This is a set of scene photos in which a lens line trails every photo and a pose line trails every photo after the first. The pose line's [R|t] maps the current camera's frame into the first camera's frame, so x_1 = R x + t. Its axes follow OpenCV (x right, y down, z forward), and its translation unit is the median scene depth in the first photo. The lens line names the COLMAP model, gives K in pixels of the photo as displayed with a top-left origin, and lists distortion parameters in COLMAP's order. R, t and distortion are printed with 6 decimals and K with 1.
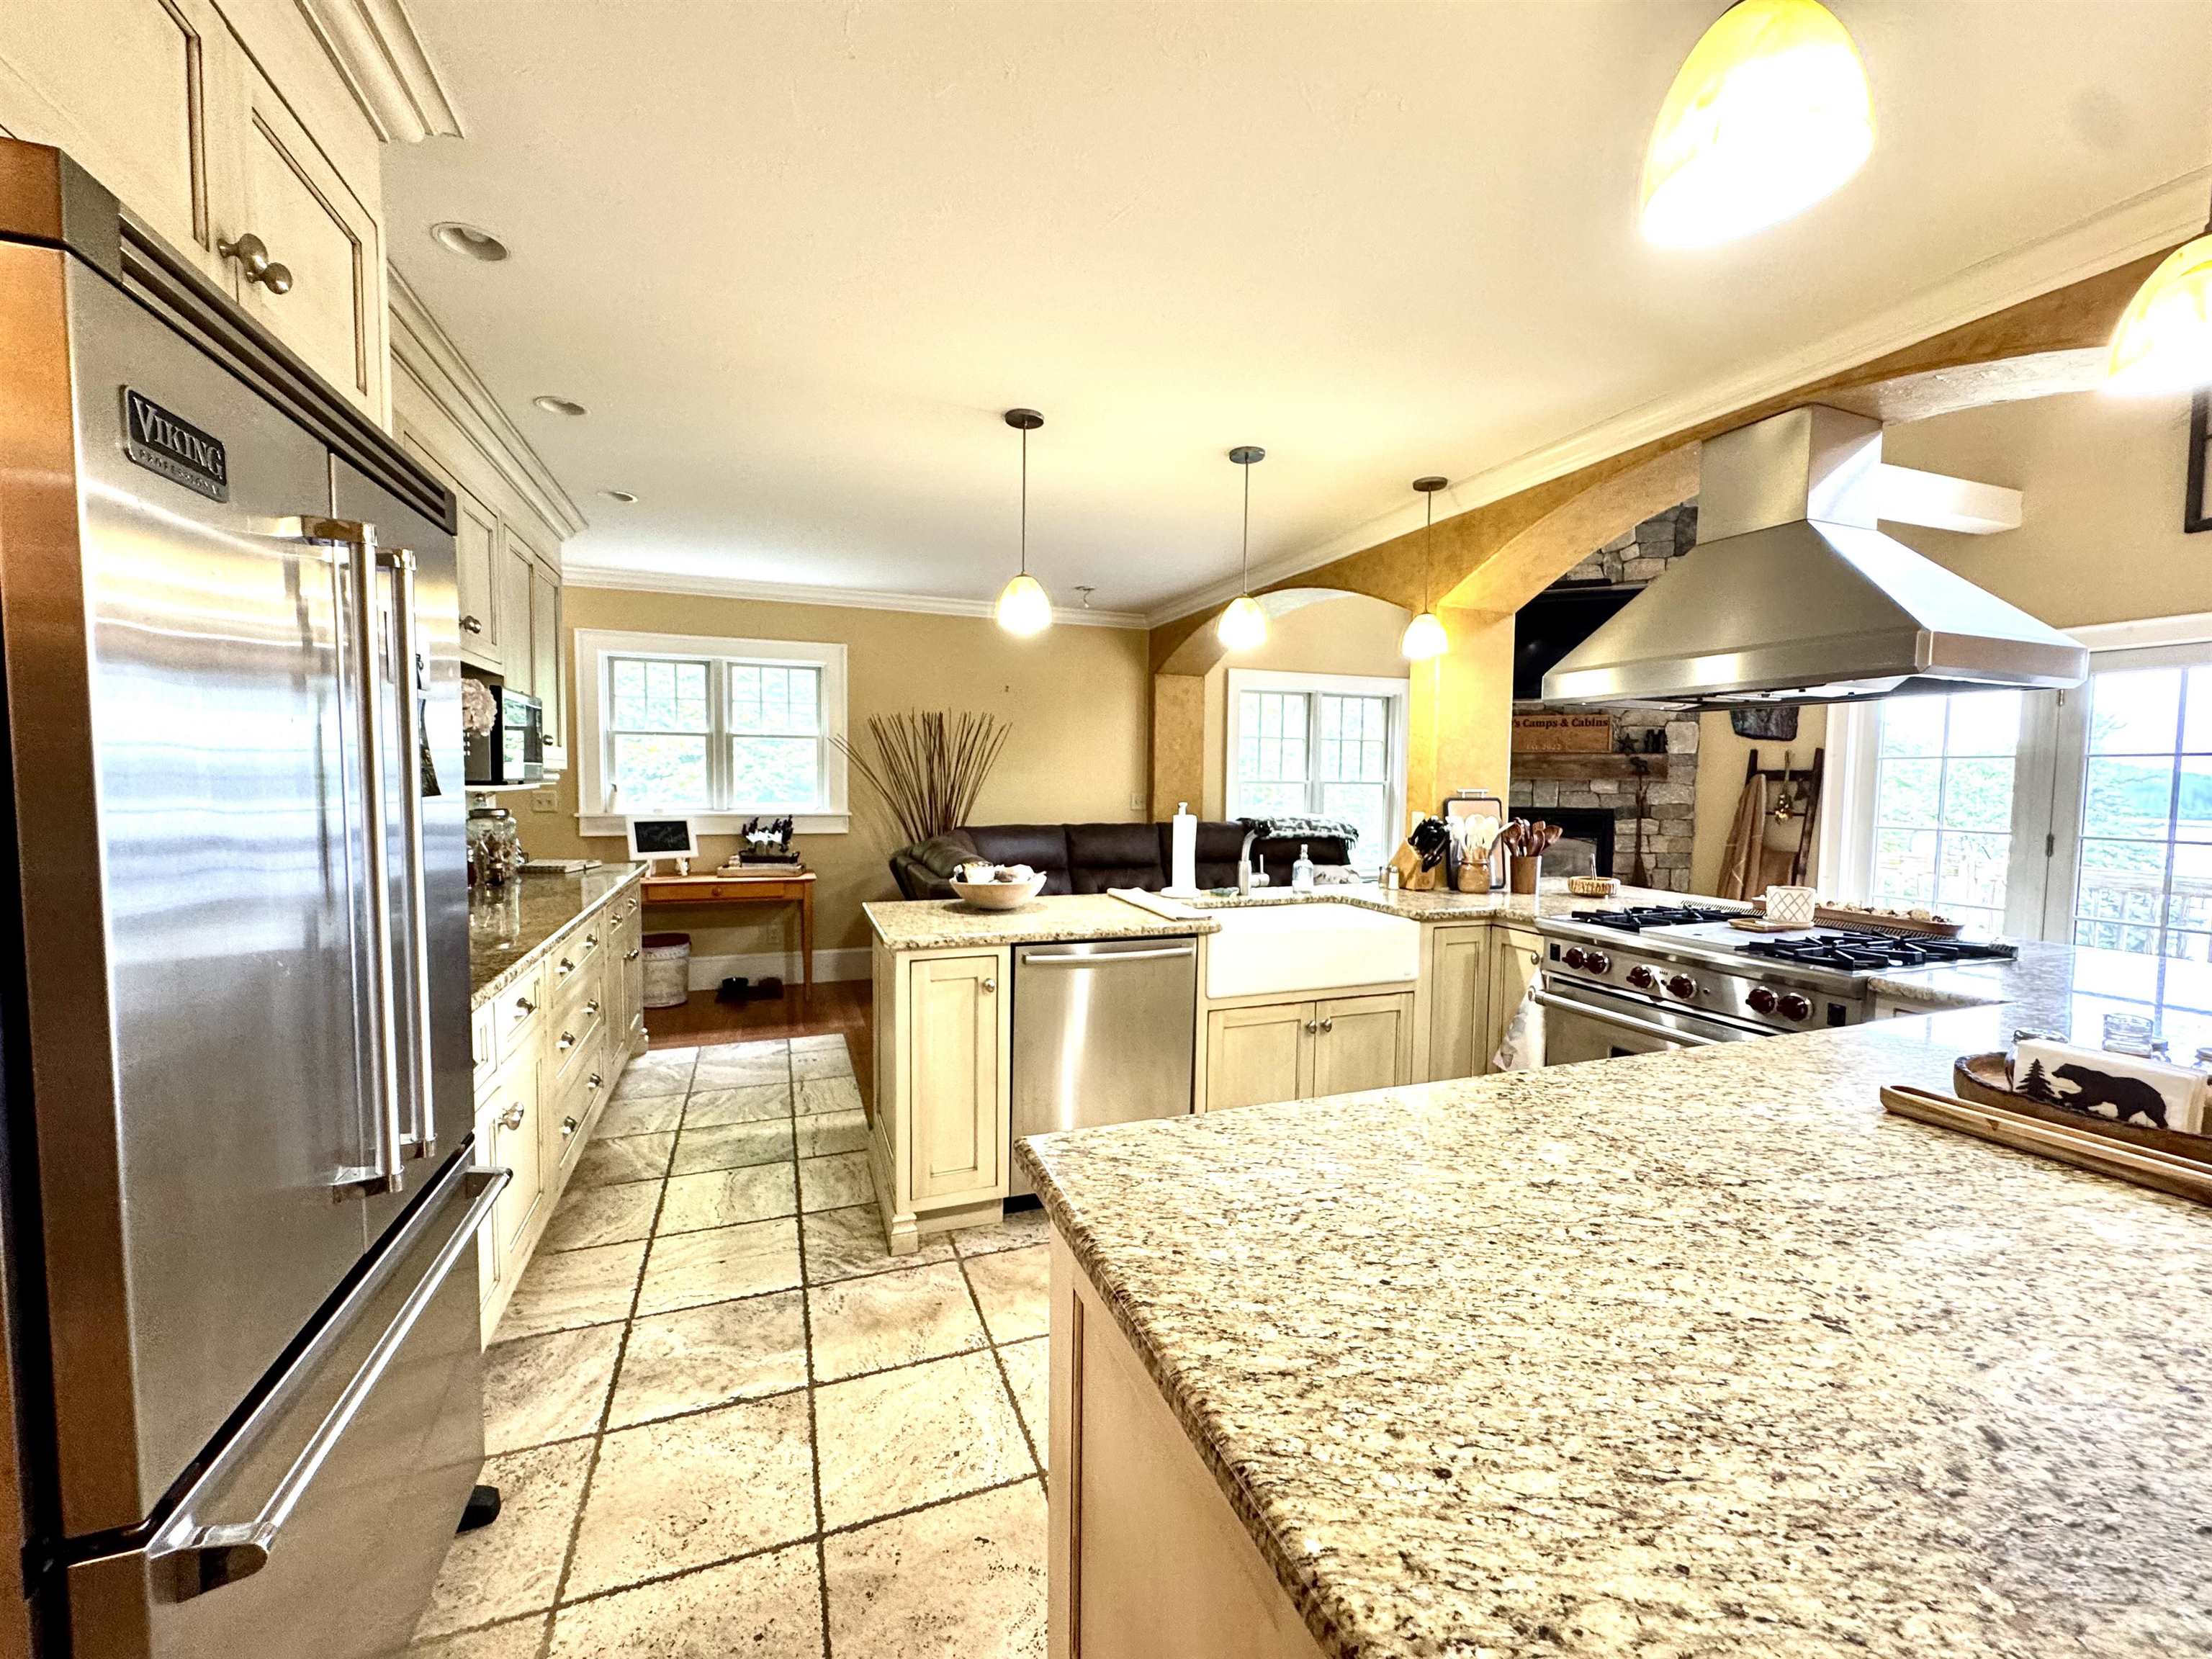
lens RADIAL K [[881.1, 0, 1106.0], [0, 881.1, 829.5], [0, 0, 1]] dist [-0.001509, -0.000519]
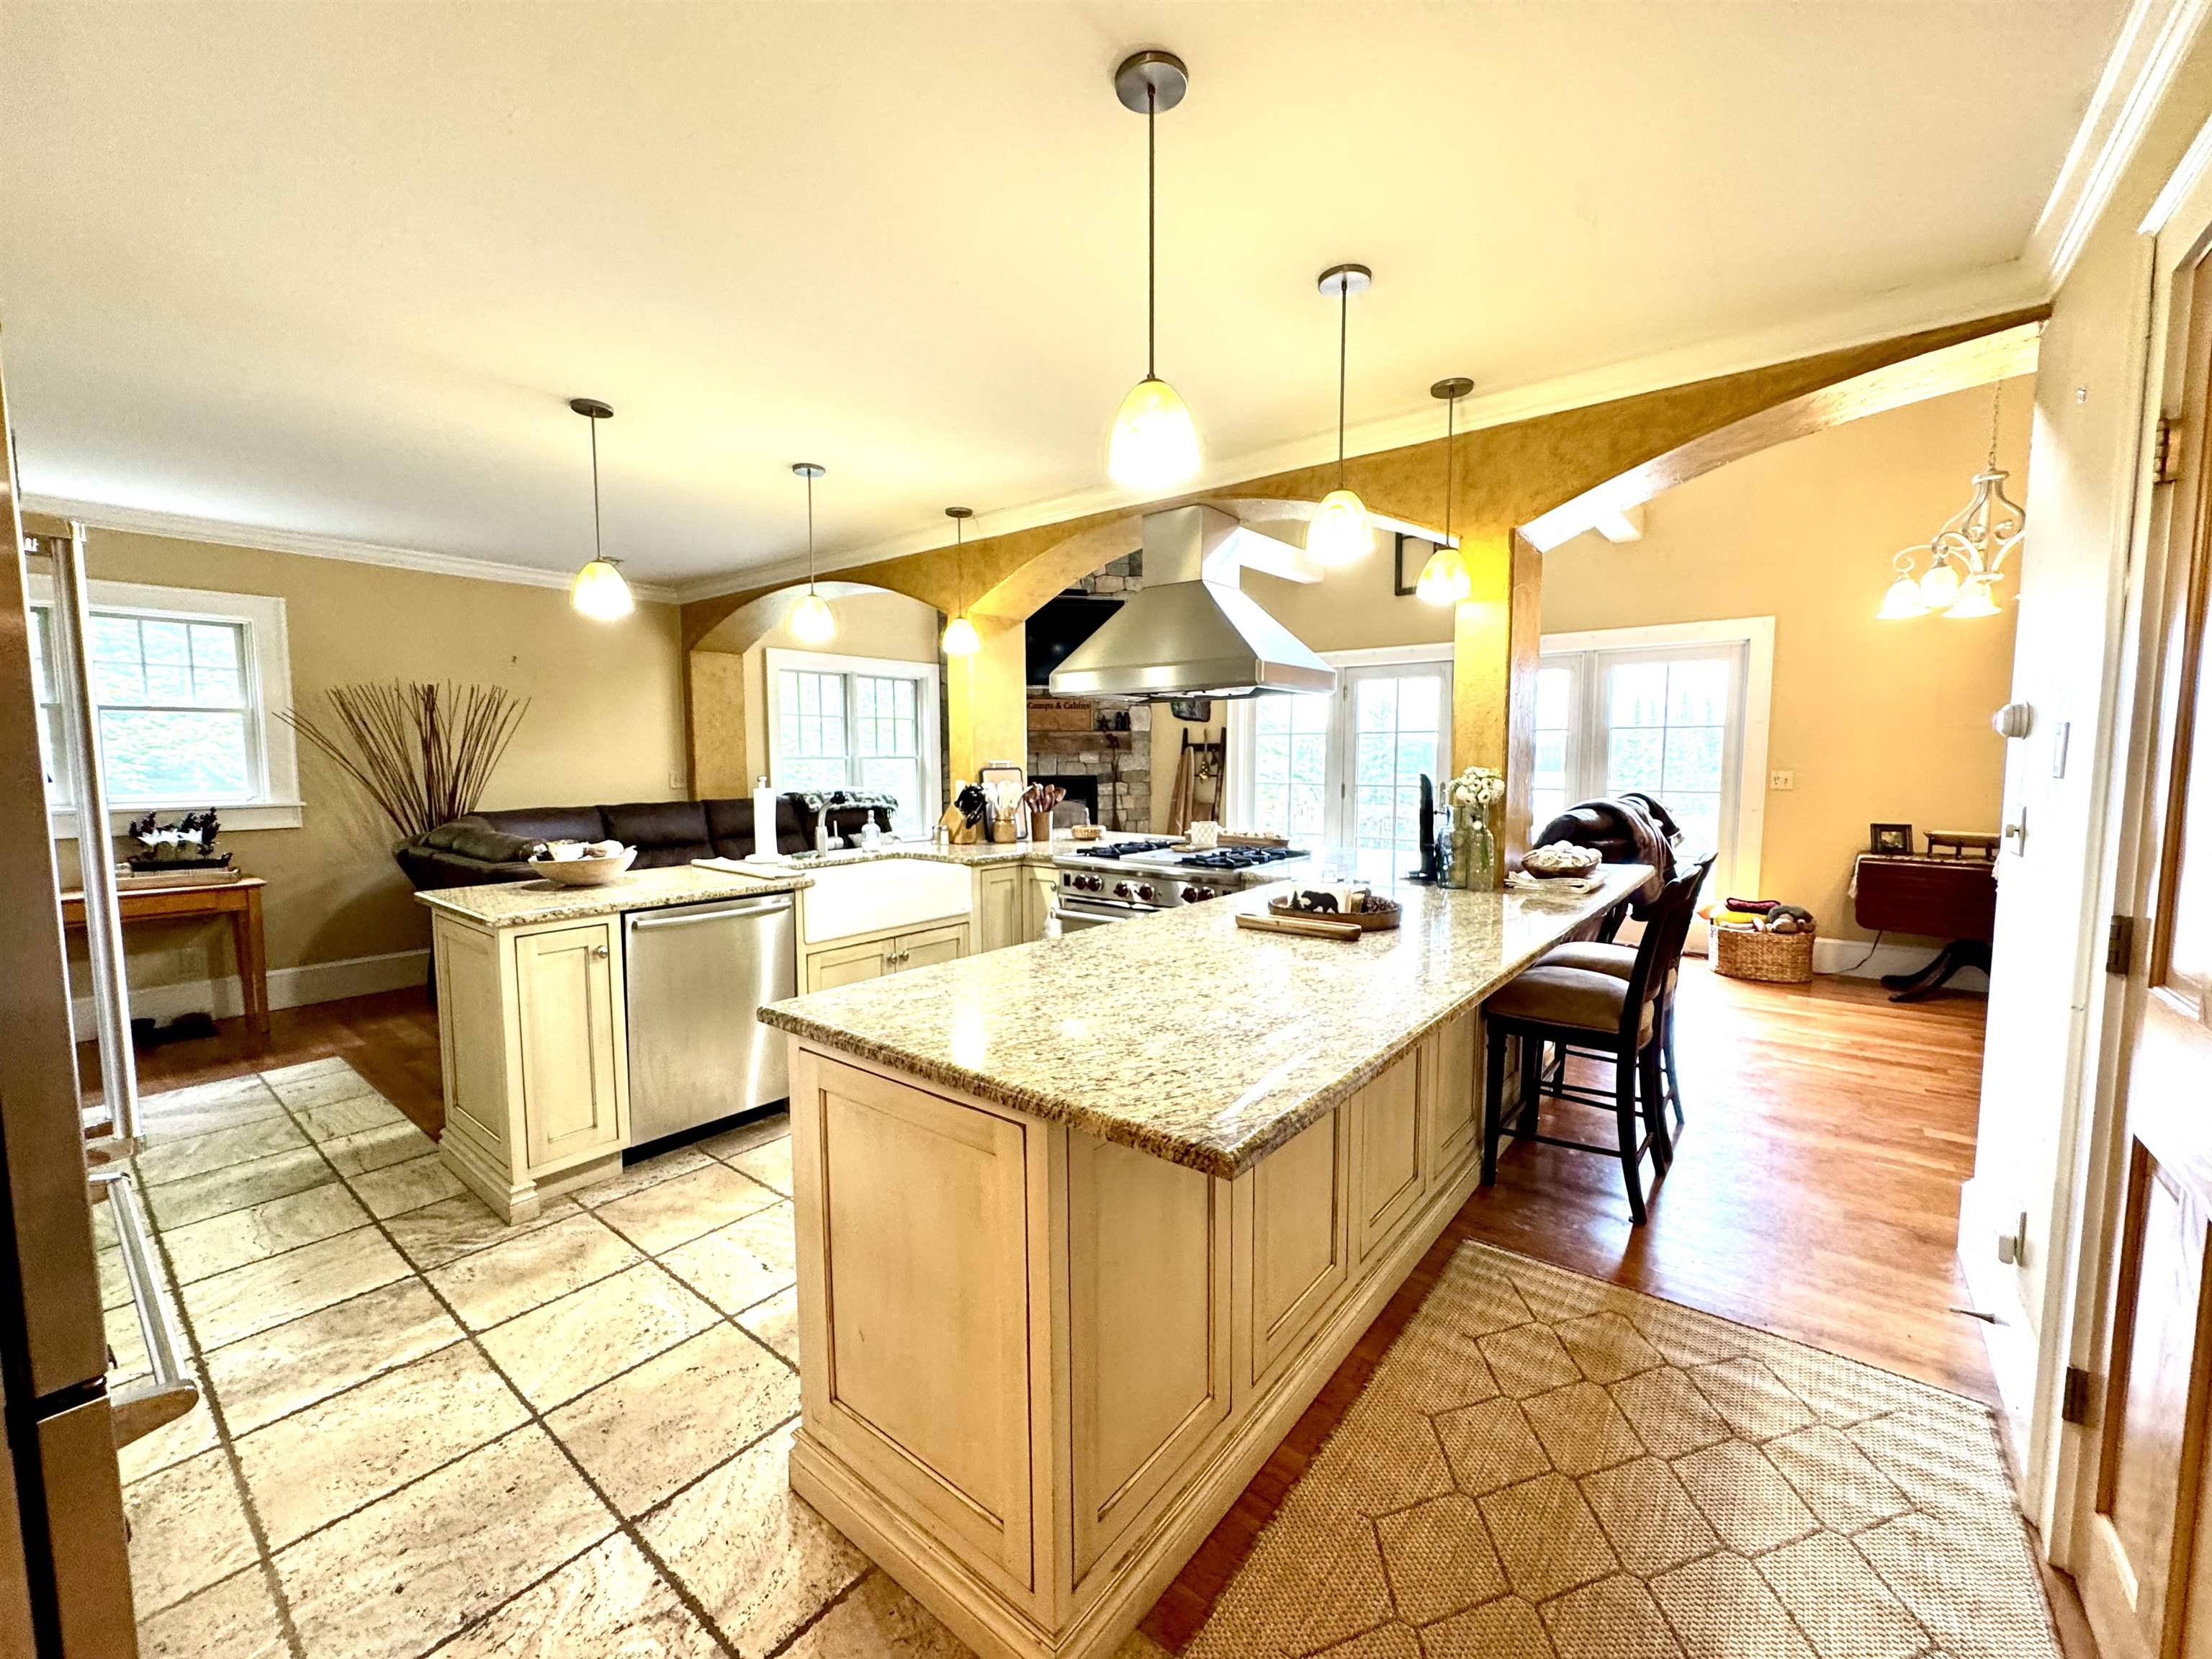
lens RADIAL K [[881.1, 0, 1106.0], [0, 881.1, 829.5], [0, 0, 1]] dist [-0.001509, -0.000519]
pose [[0.858789, -0.056134, 0.509245, -0.110027], [0.041934, 0.998346, 0.039331, 0.009856], [-0.510610, -0.012422, 0.859722, -0.172299]]
